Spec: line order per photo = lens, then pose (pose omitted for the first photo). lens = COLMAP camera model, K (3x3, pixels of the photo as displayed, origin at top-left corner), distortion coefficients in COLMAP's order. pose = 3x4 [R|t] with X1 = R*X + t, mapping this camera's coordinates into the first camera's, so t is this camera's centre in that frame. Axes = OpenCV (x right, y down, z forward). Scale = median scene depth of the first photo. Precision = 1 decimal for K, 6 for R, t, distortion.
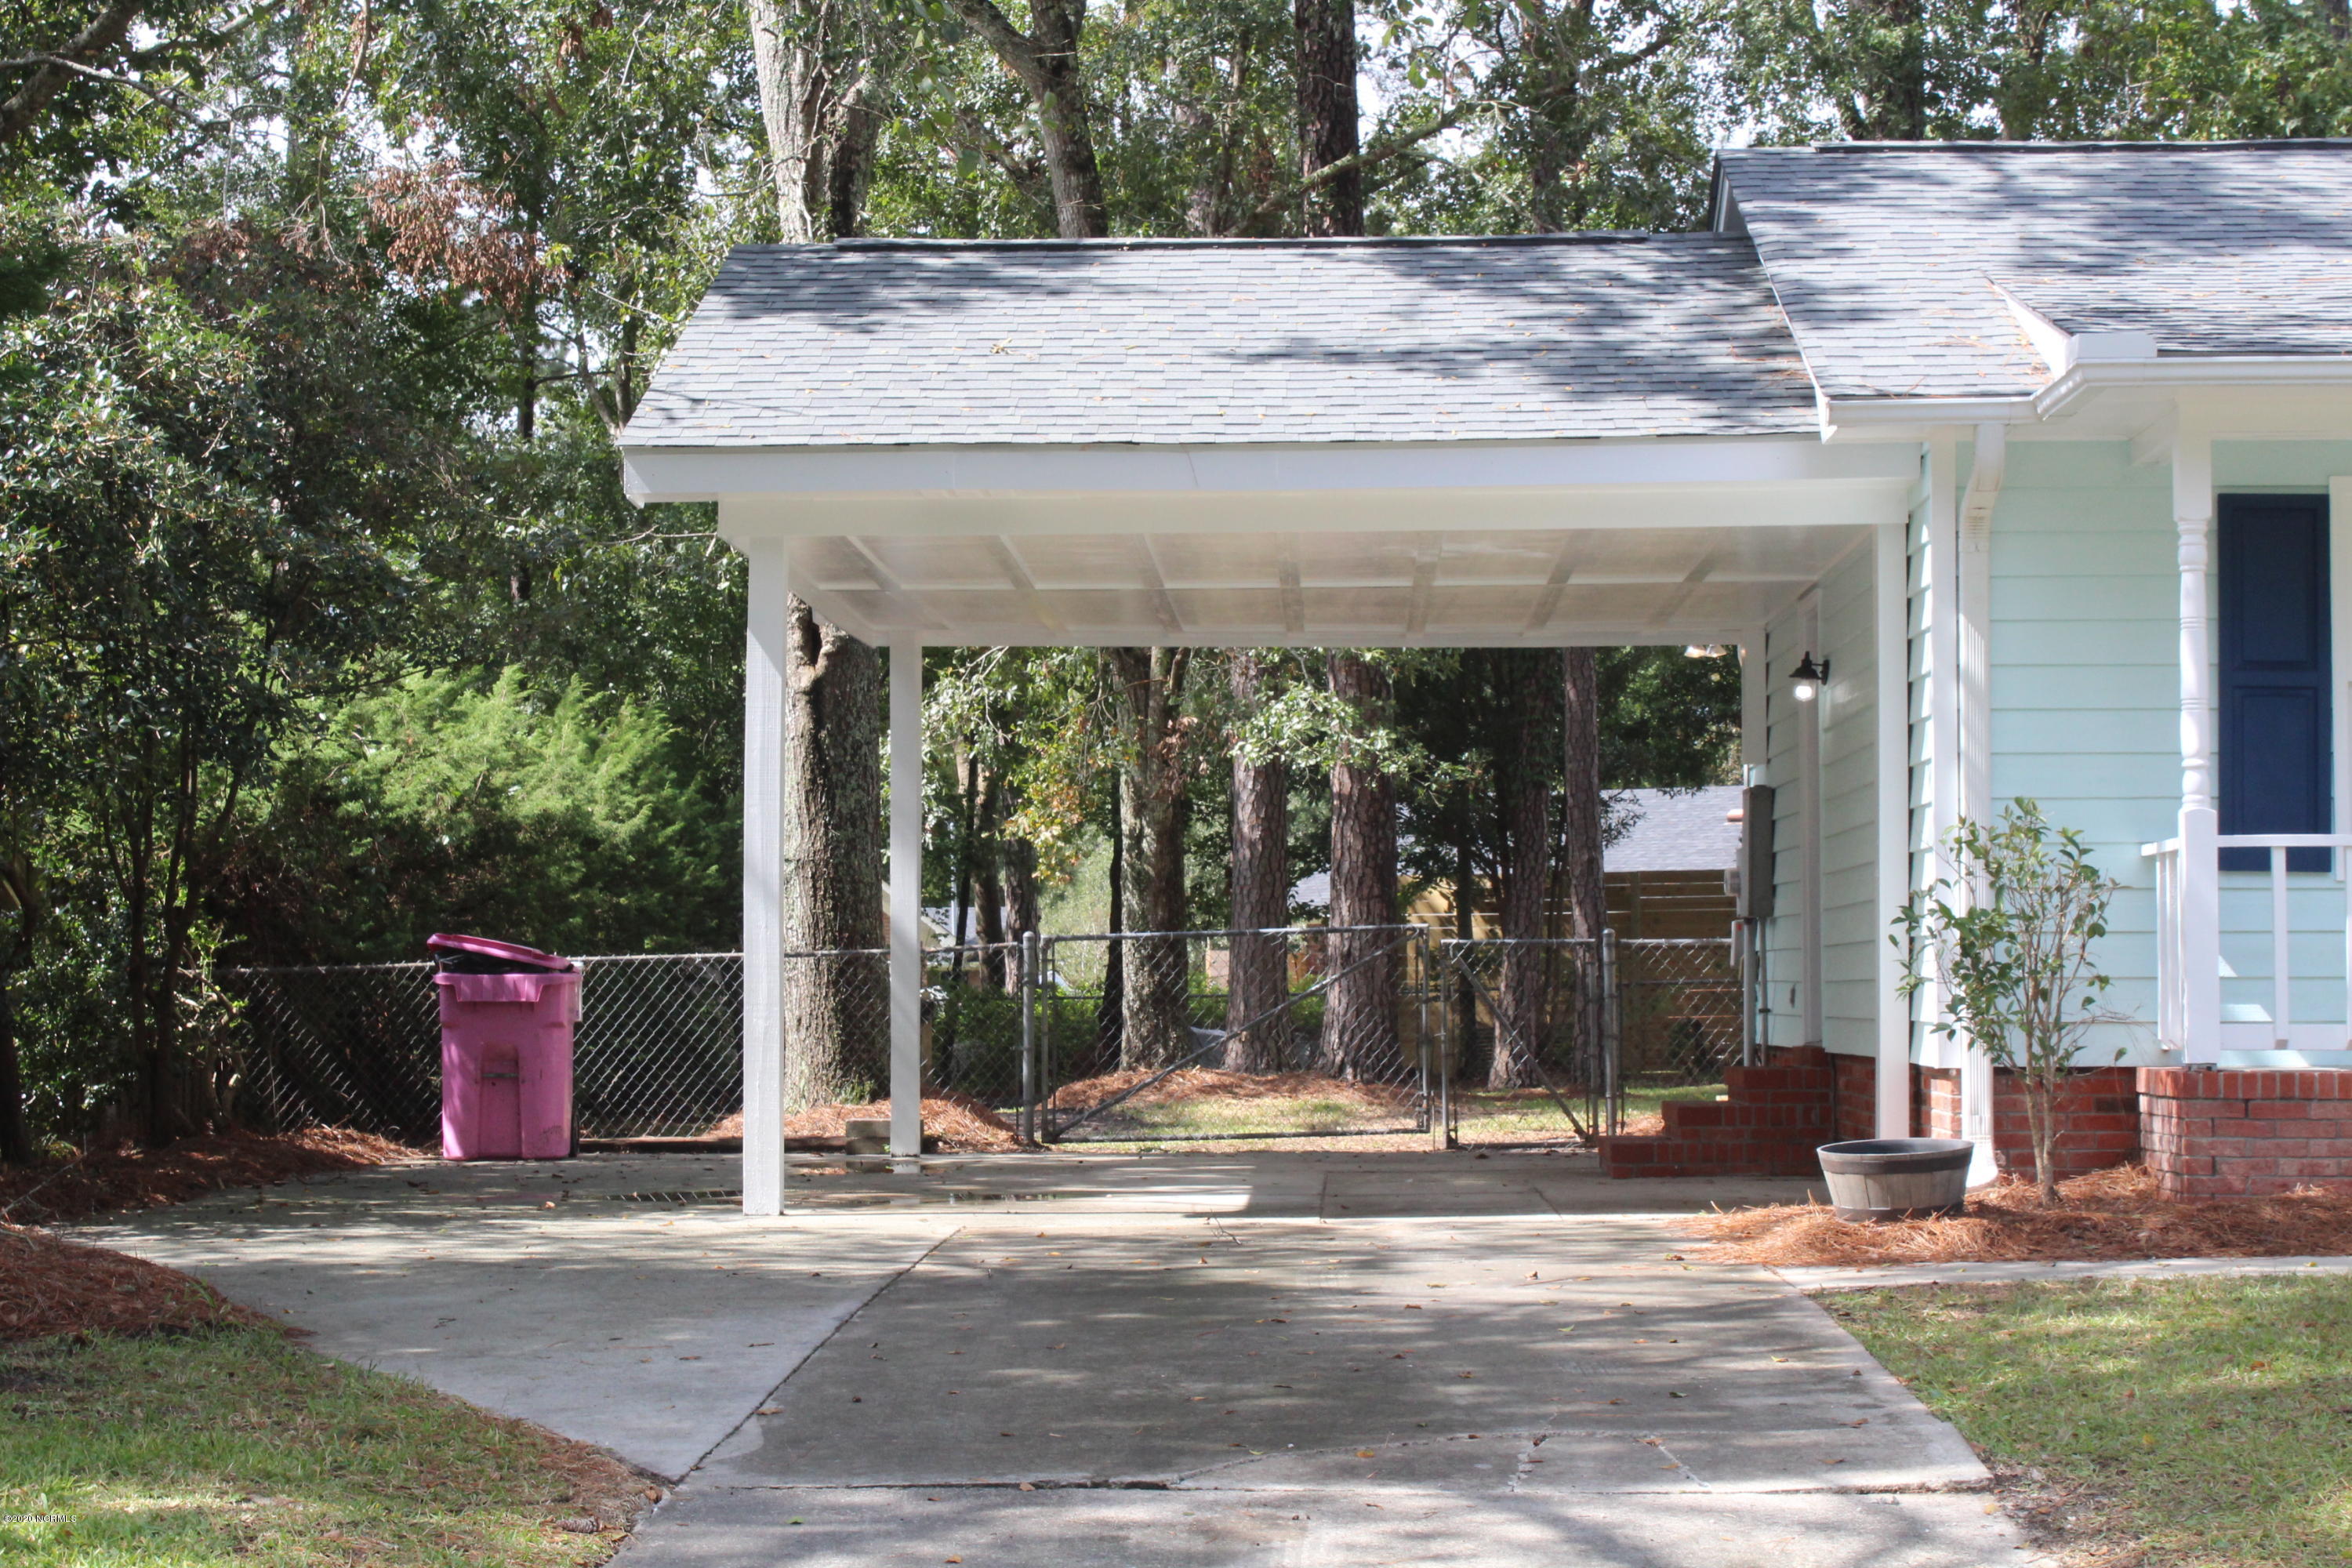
lens RADIAL K [[4289.5, 0, 1169.2], [0, 4289.5, 776.8], [0, 0, 1]] dist [0.017351, 0.000000]
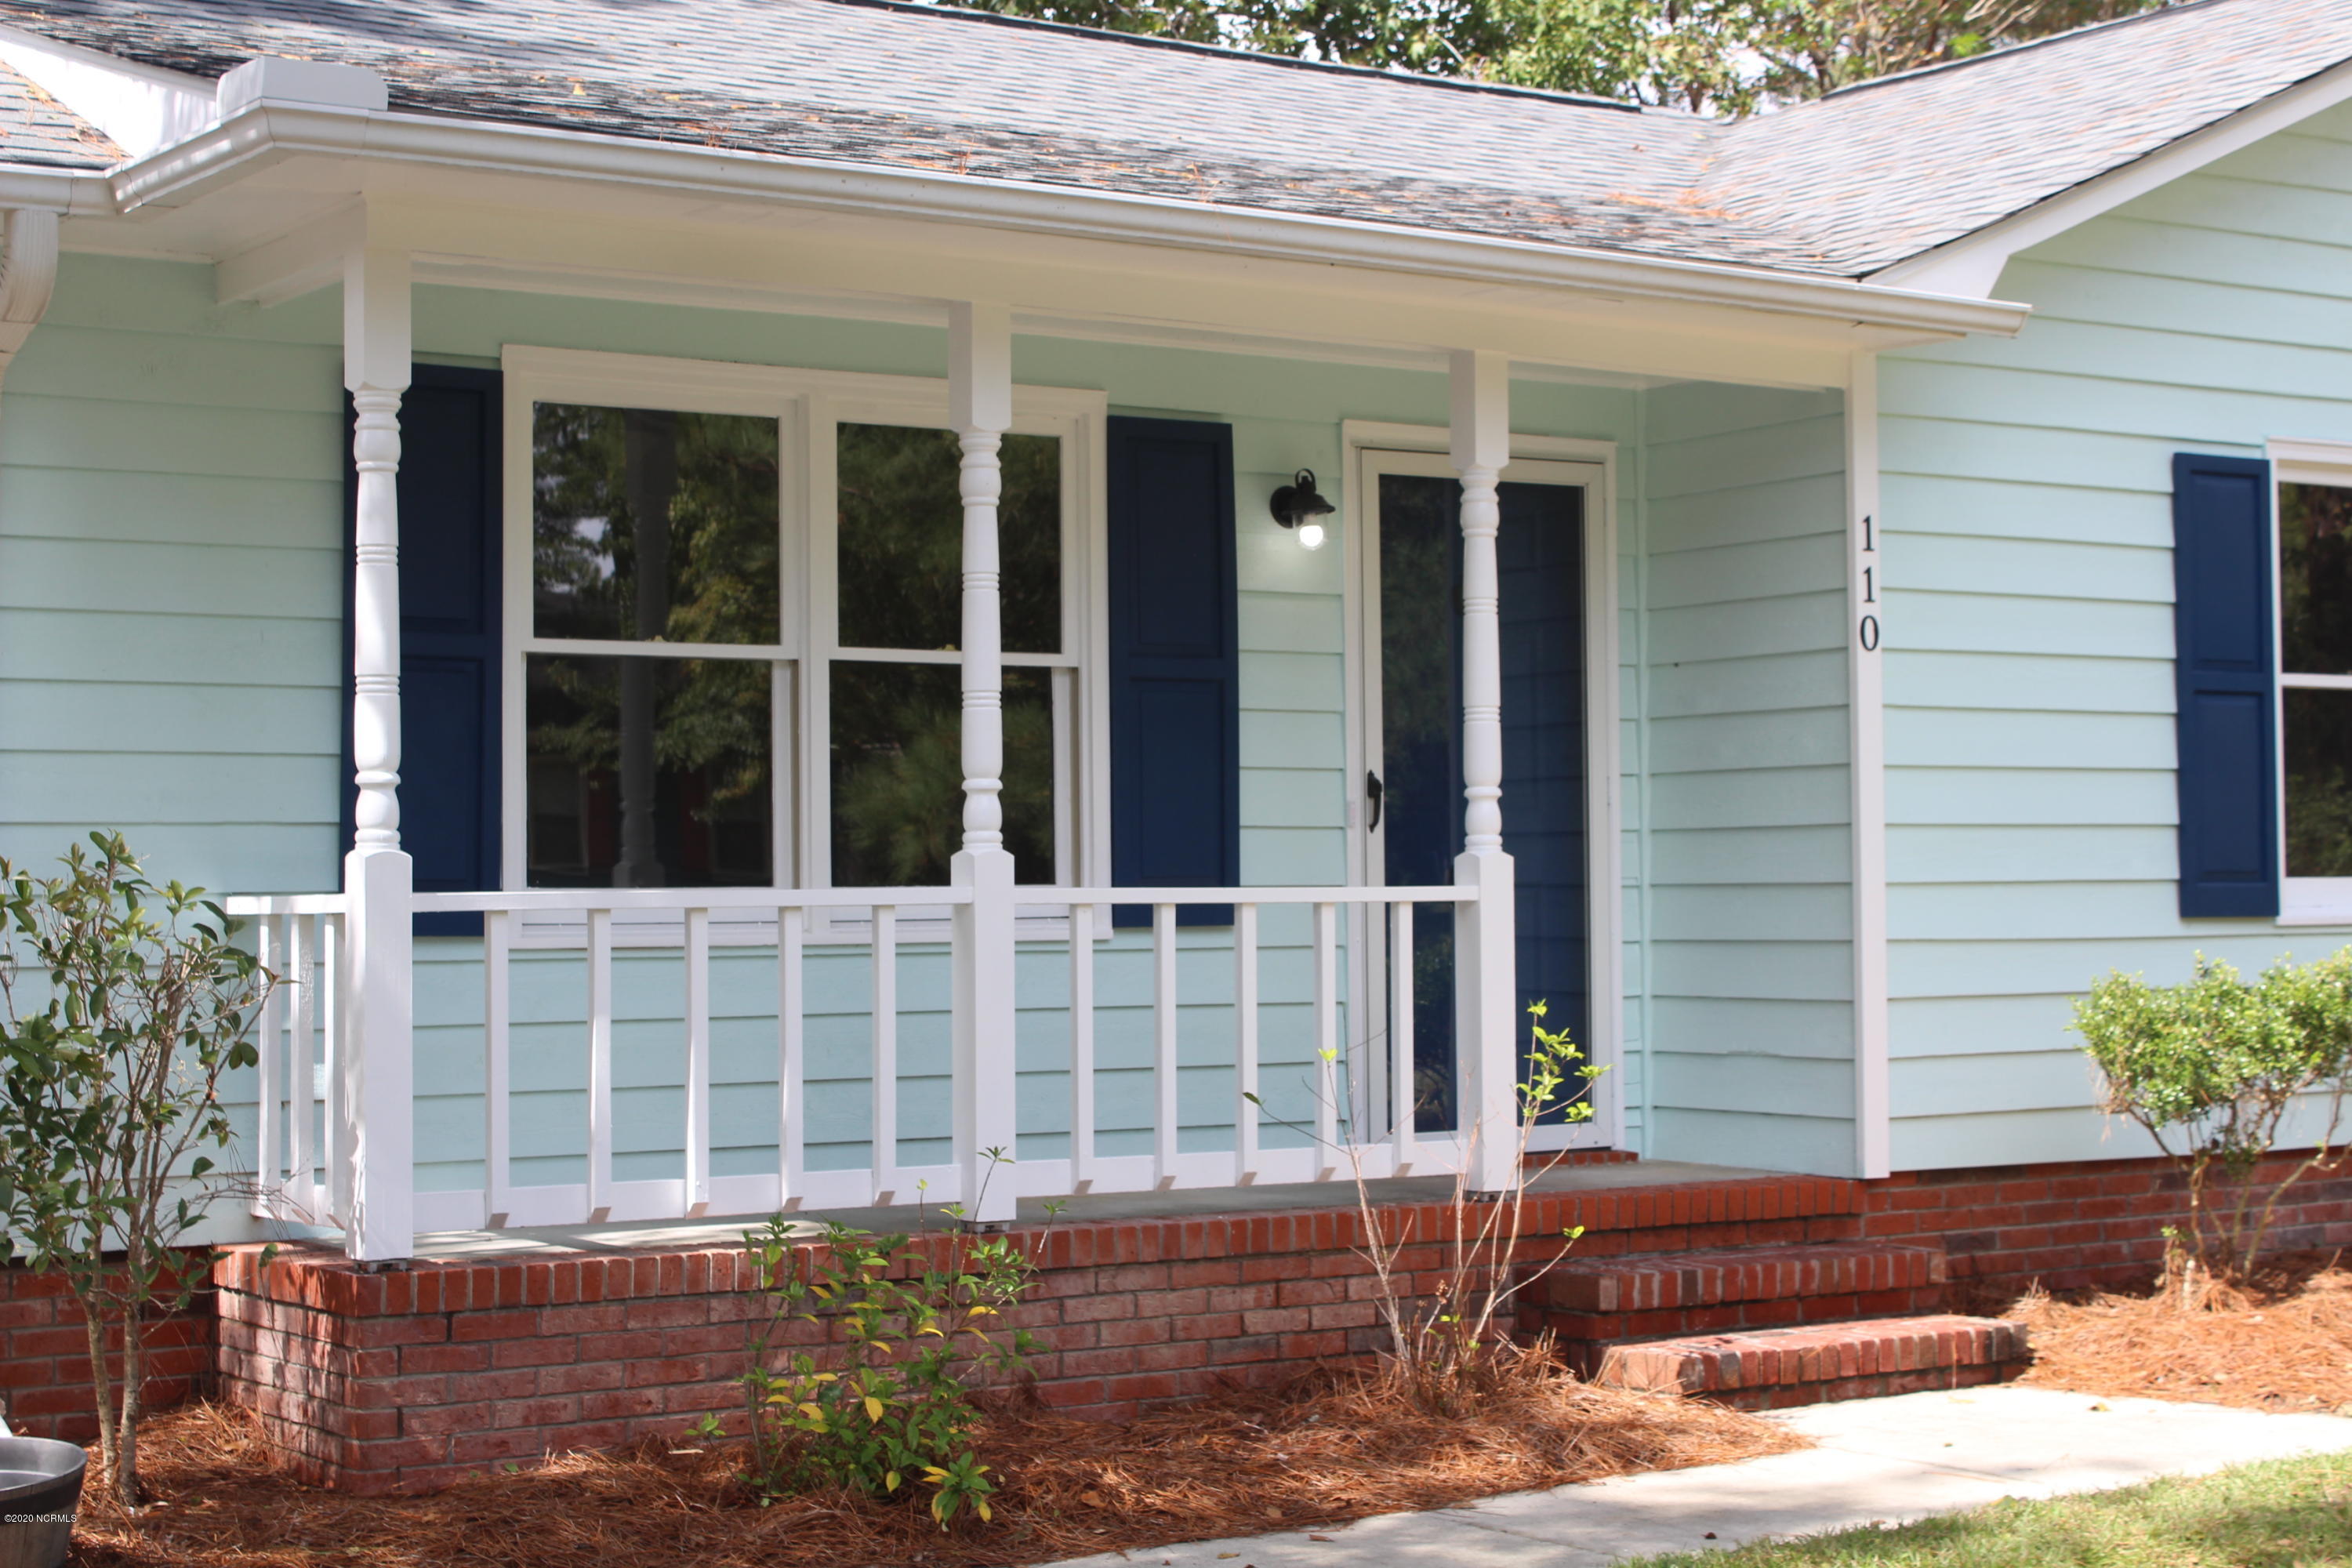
lens RADIAL K [[3862.6, 0, 1178.4], [0, 3862.6, 780.5], [0, 0, 1]] dist [-0.006049, 0.000000]
pose [[0.800473, 0.011961, 0.599249, -0.004661], [-0.023868, 0.999644, 0.011929, -0.011141], [-0.598893, -0.023852, 0.800474, 0.427282]]
